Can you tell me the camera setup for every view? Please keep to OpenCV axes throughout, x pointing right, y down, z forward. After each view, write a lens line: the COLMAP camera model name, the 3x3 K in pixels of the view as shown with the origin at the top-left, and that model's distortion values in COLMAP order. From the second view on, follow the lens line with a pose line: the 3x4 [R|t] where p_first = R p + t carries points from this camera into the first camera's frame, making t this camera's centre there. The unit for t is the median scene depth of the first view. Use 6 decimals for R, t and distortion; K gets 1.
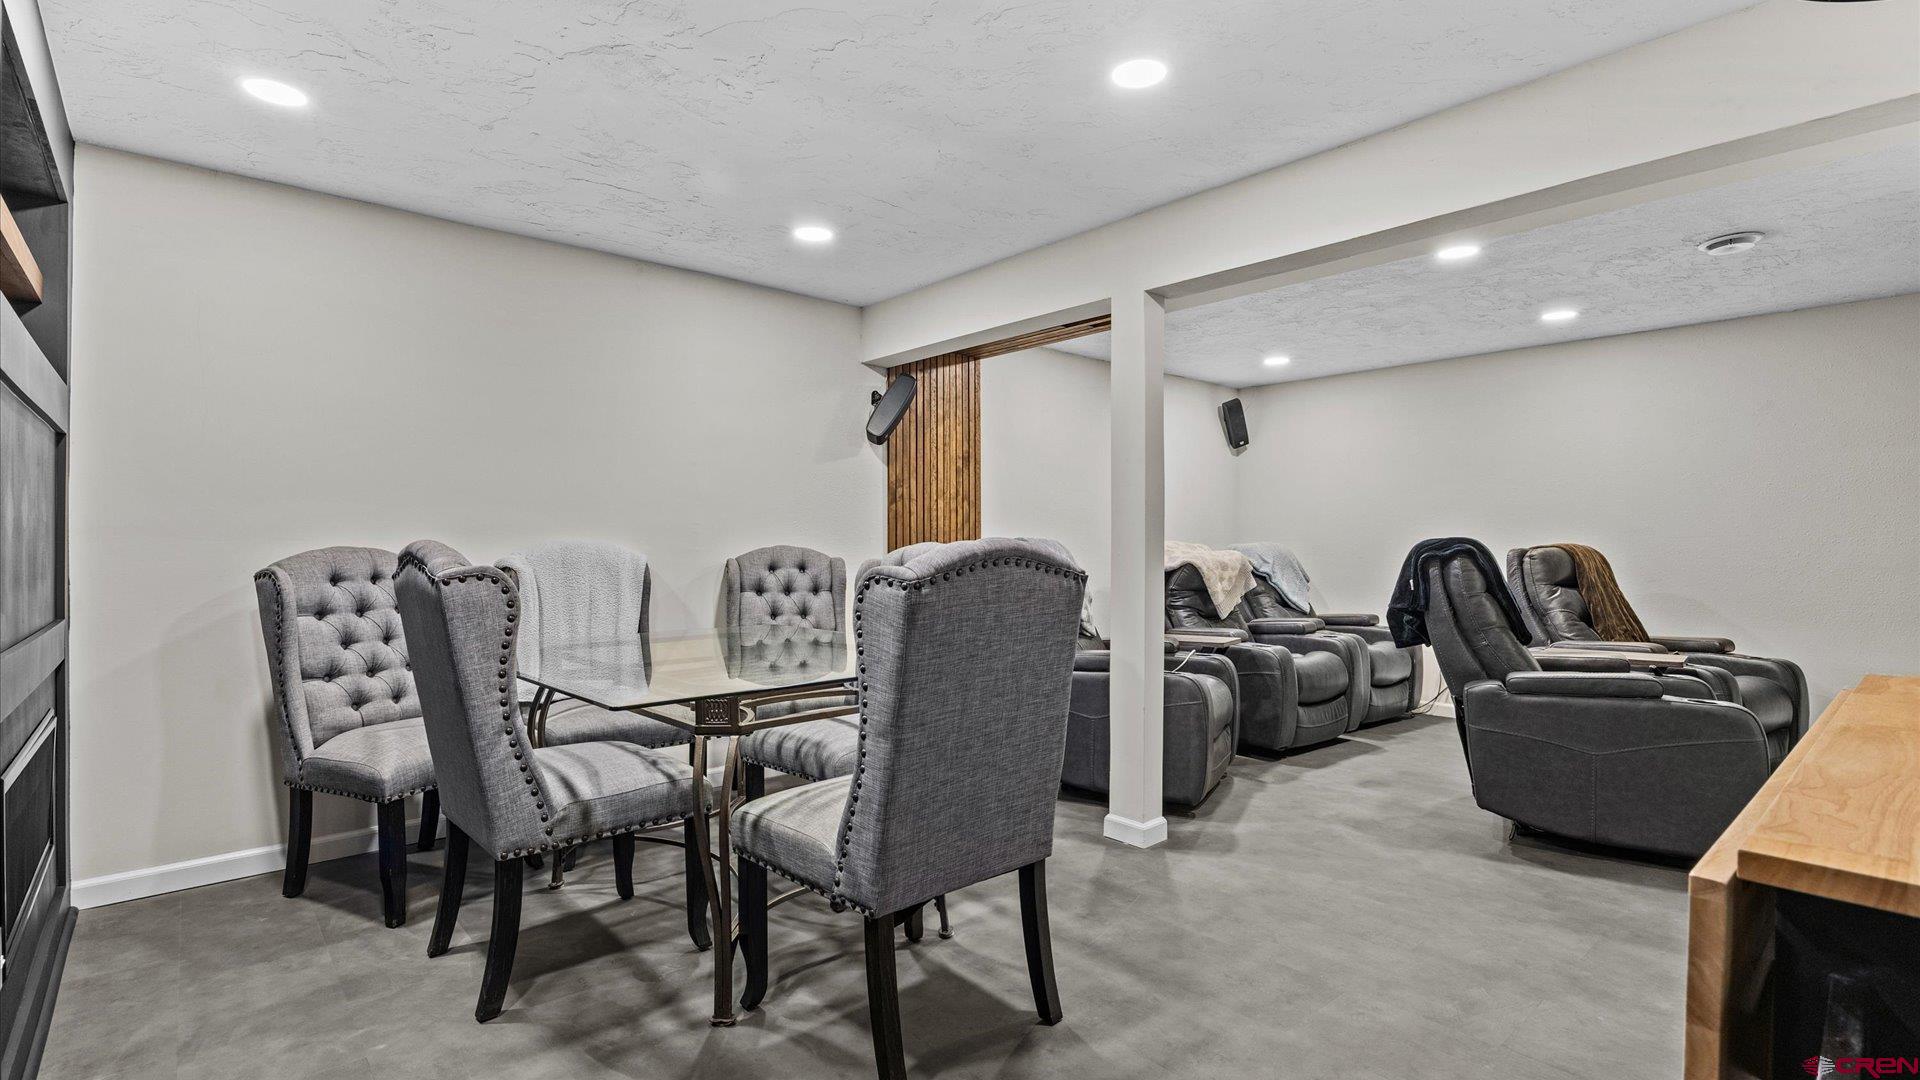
lens RADIAL K [[895.6, 0, 964.5], [0, 895.6, 539.6], [0, 0, 1]] dist [-0.003784, -0.000277]
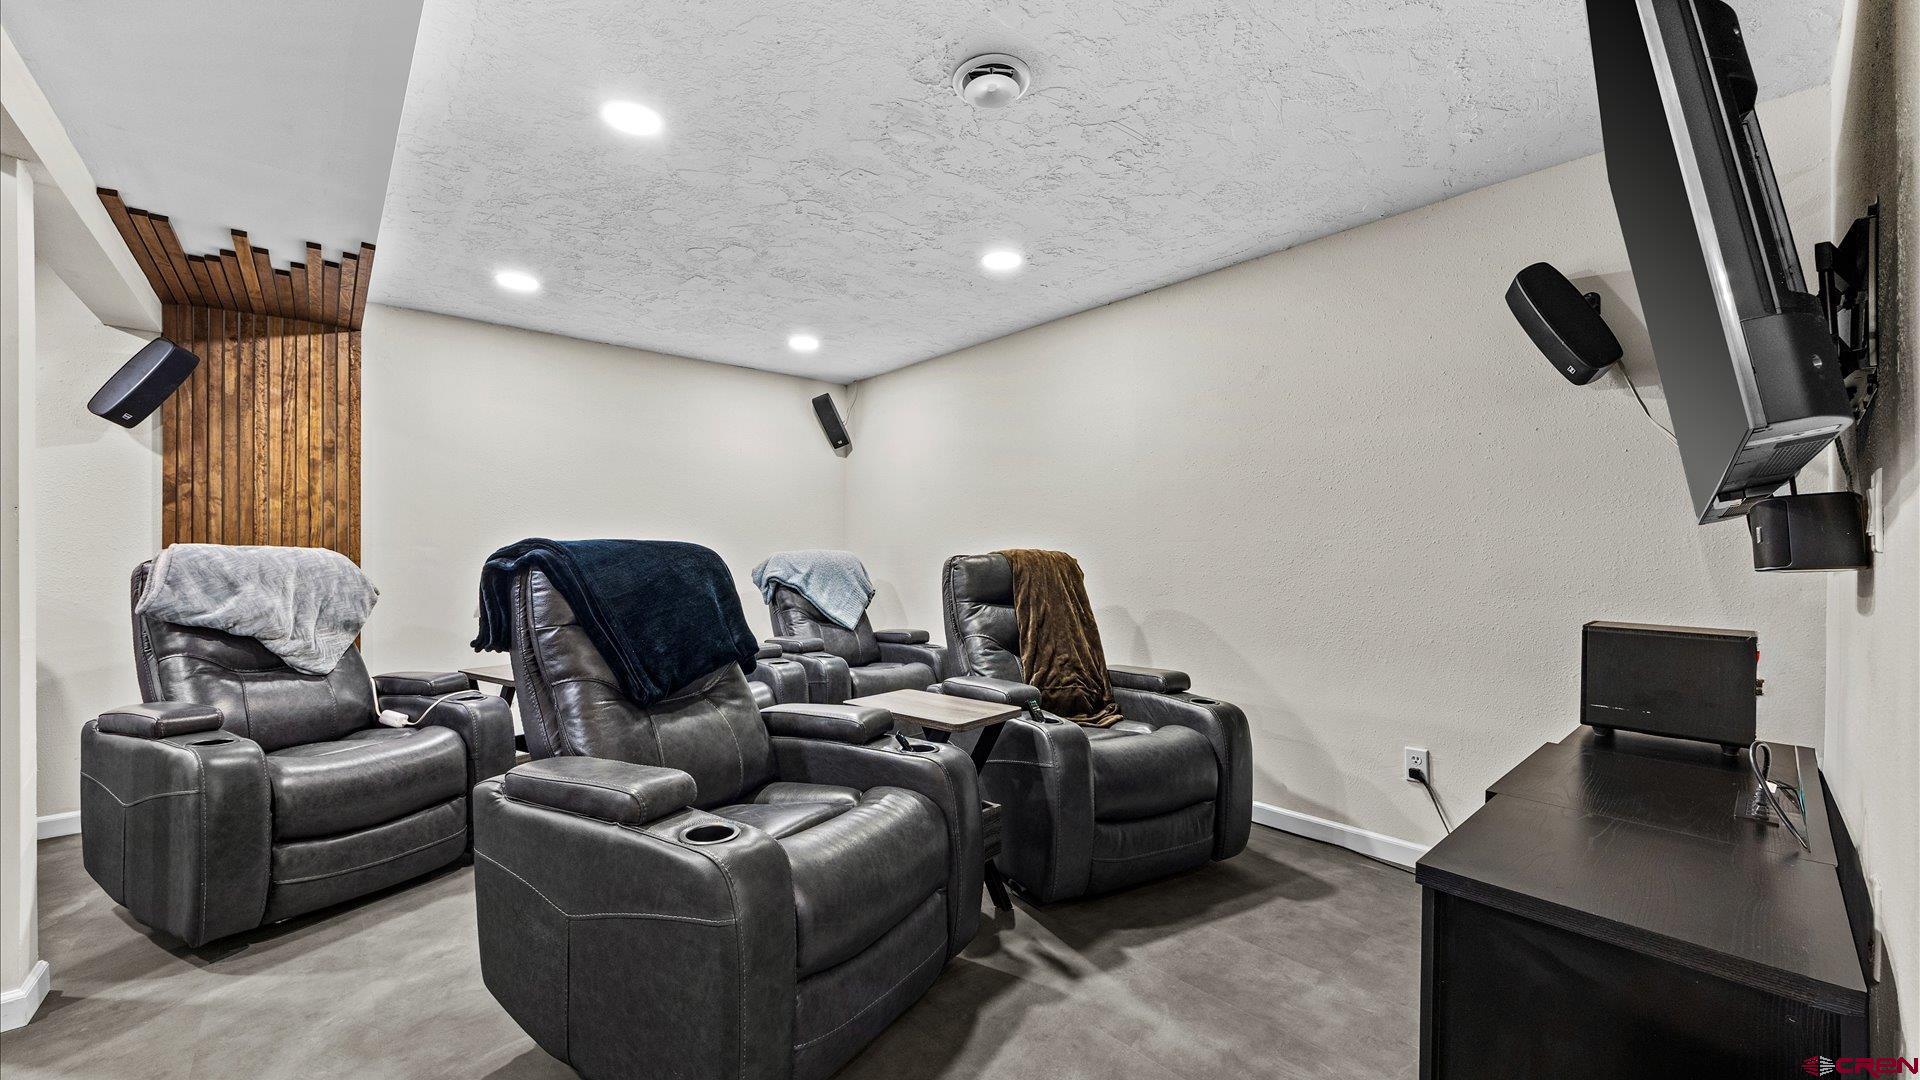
lens RADIAL K [[733.4, 0, 954.5], [0, 733.4, 548.1], [0, 0, 1]] dist [0.000764, 0.000022]
pose [[0.999894, -0.005431, -0.013545, 0.599637], [0.005386, 0.999980, -0.003391, 0.006044], [0.013563, 0.003318, 0.999903, 0.337286]]
